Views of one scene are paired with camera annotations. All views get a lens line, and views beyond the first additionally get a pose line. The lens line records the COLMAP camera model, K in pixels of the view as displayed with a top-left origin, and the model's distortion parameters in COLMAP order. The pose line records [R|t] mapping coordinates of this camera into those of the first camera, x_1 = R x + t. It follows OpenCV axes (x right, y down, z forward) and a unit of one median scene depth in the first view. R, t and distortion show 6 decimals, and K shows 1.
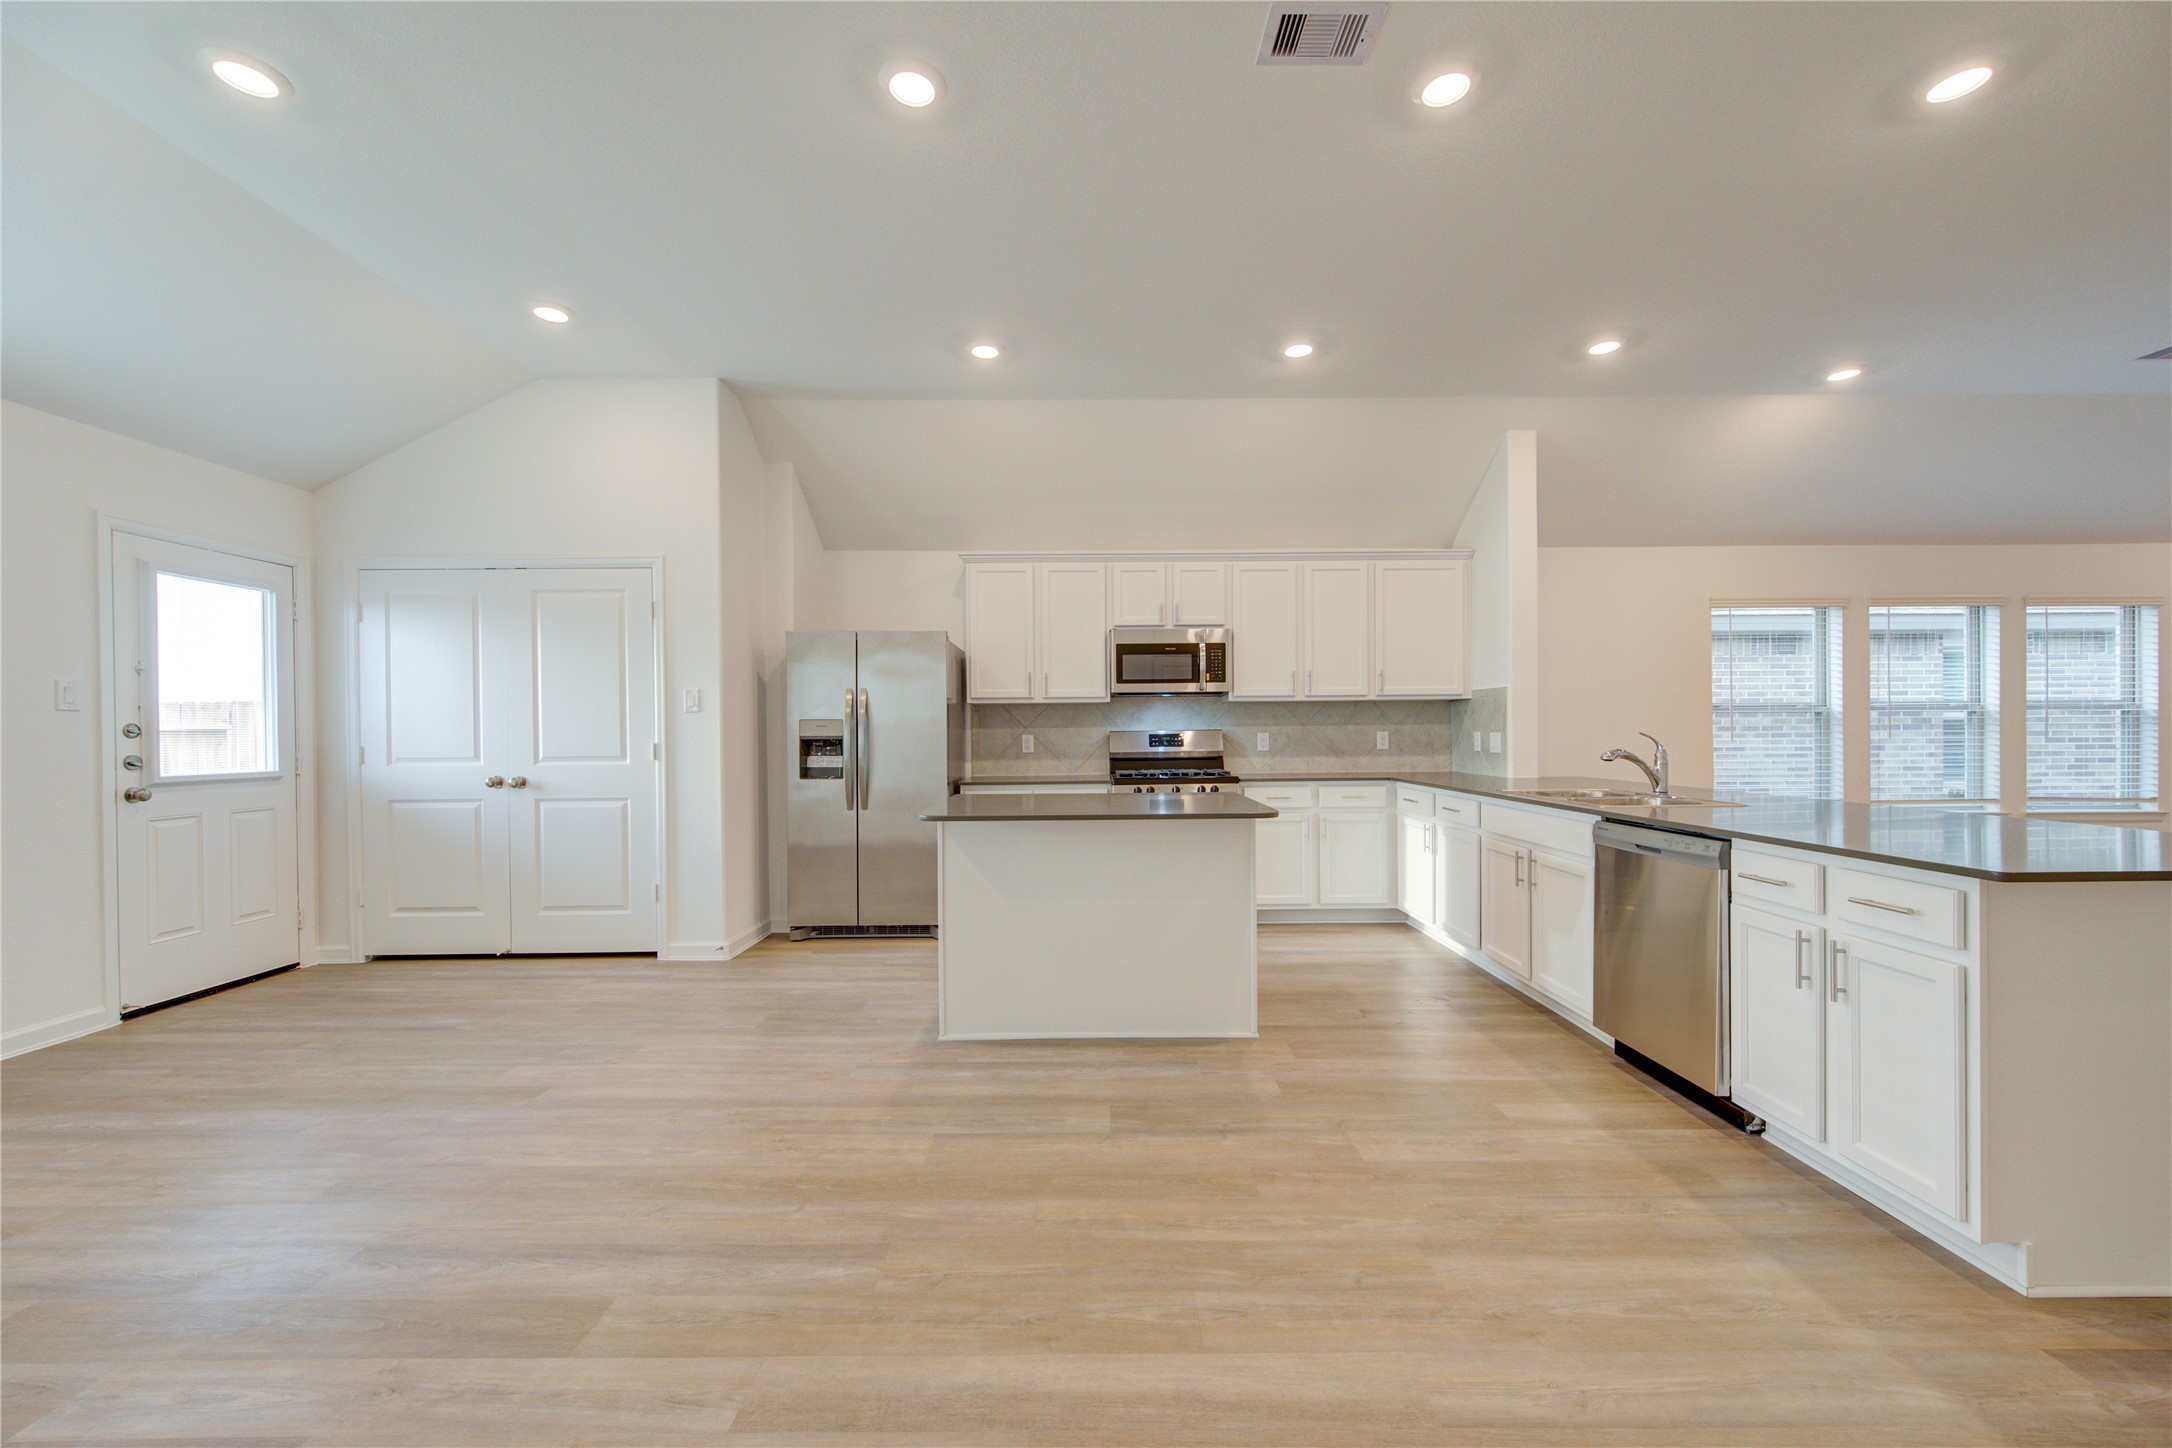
lens RADIAL K [[848.5, 0, 1096.5], [0, 848.5, 733.8], [0, 0, 1]] dist [-0.000886, -0.000290]
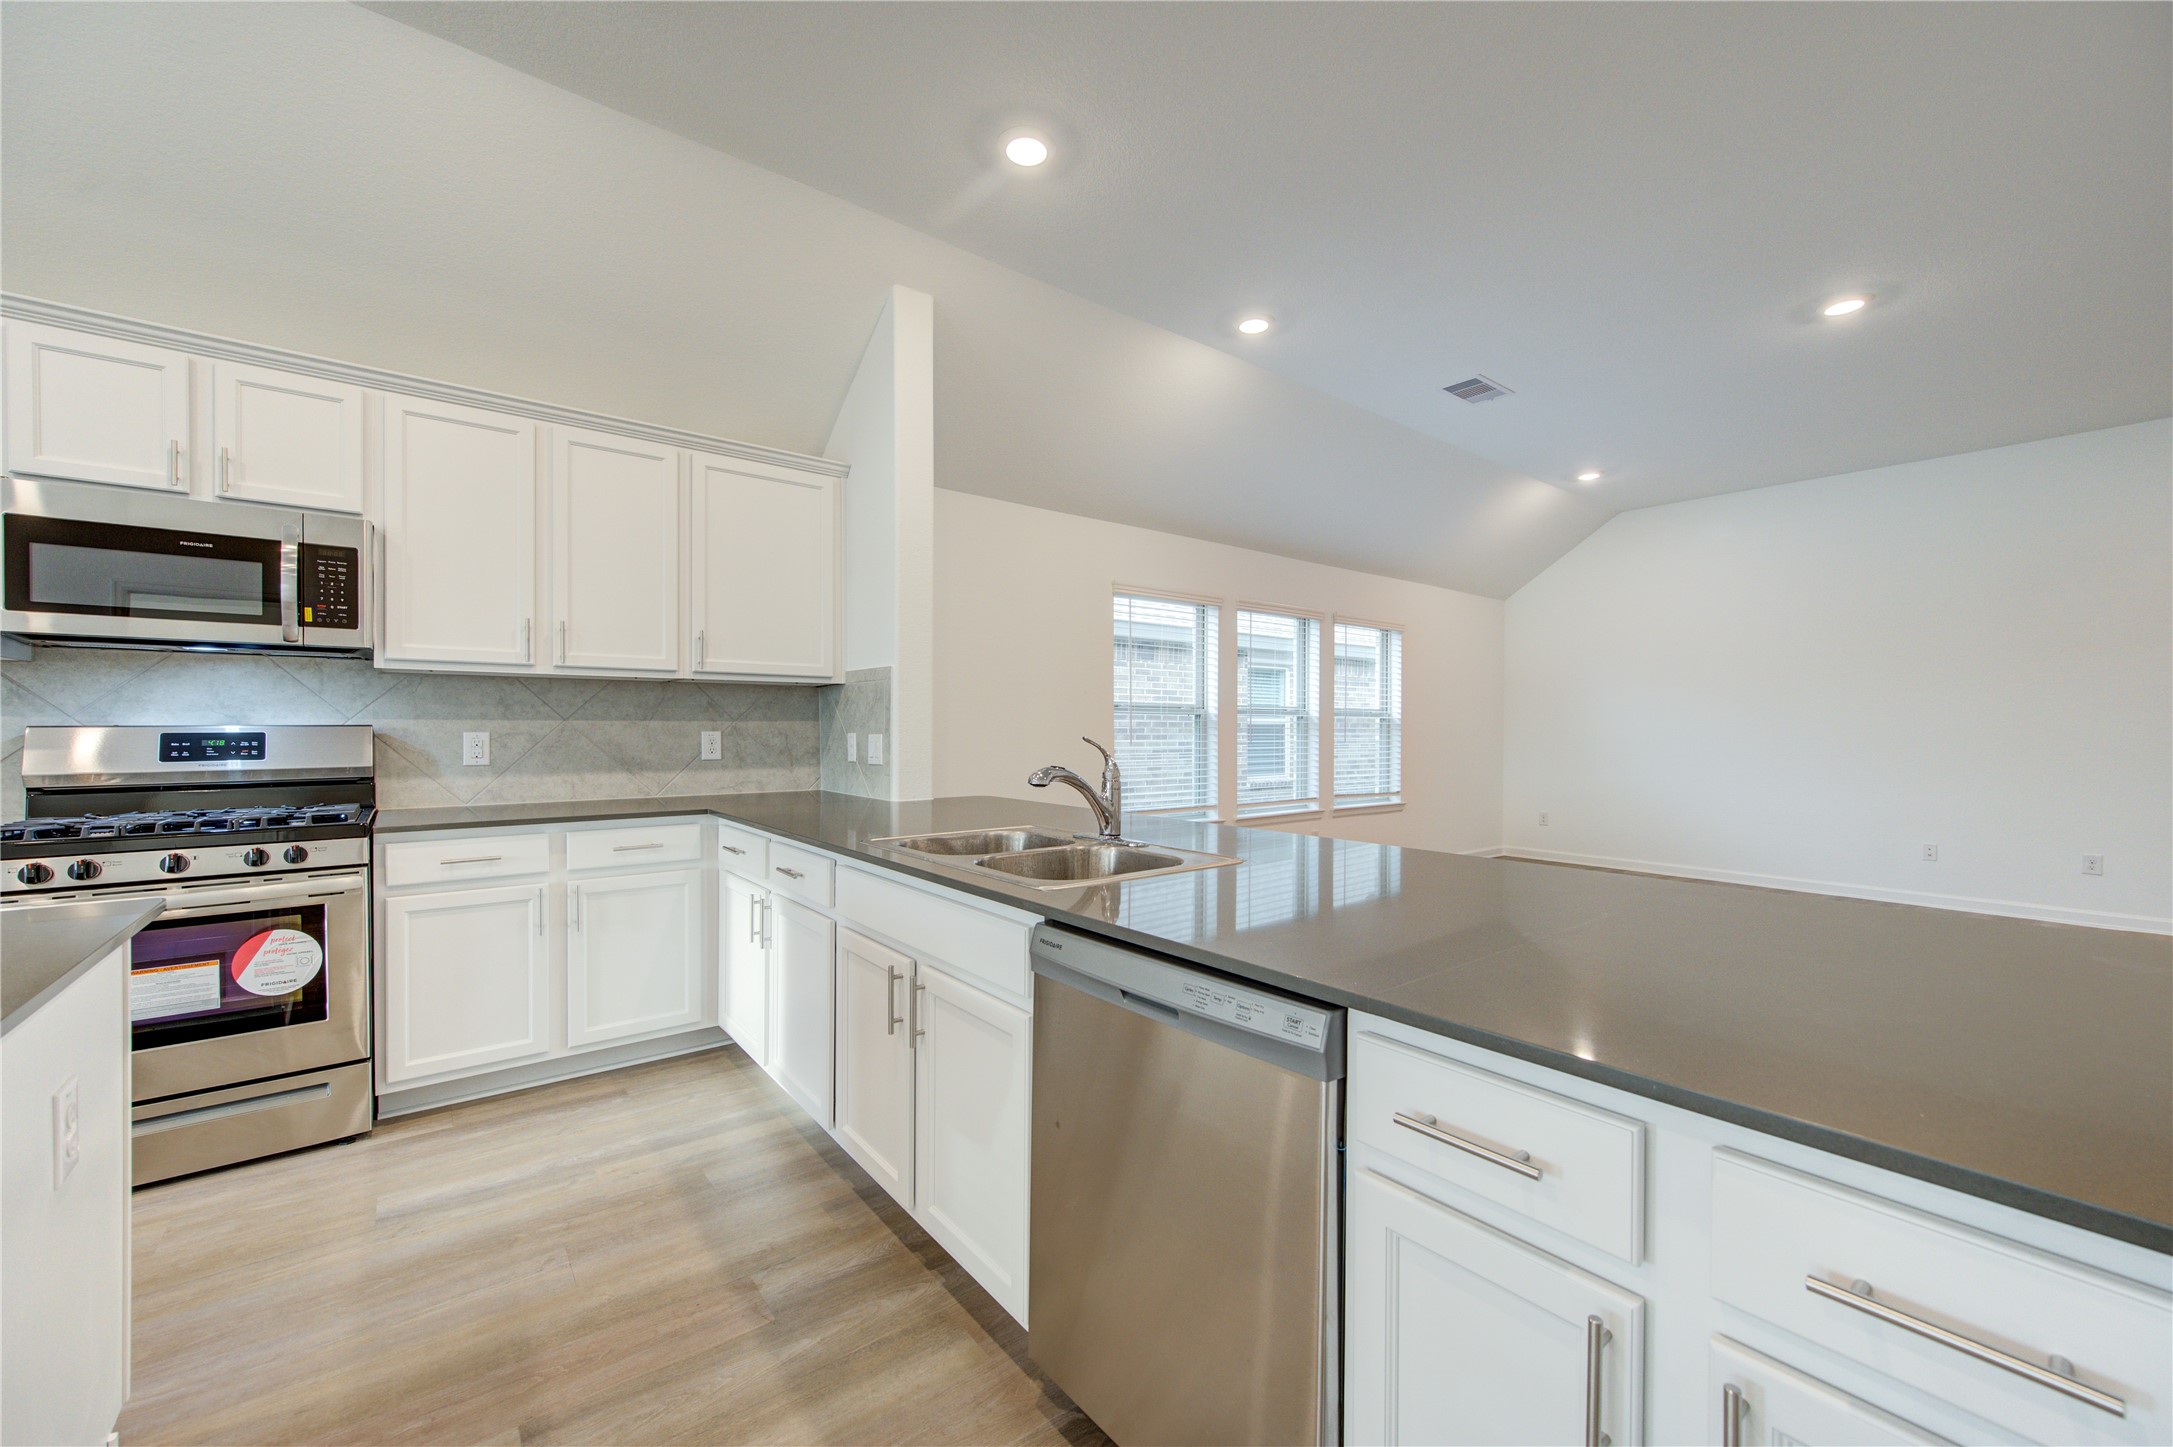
lens RADIAL K [[848.9, 0, 1097.0], [0, 848.9, 733.3], [0, 0, 1]] dist [-0.000886, -0.000290]
pose [[0.786354, 0.006091, 0.617746, 0.202690], [-0.006430, 0.999978, -0.001675, -0.002393], [-0.617743, -0.002655, 0.786376, 0.381729]]
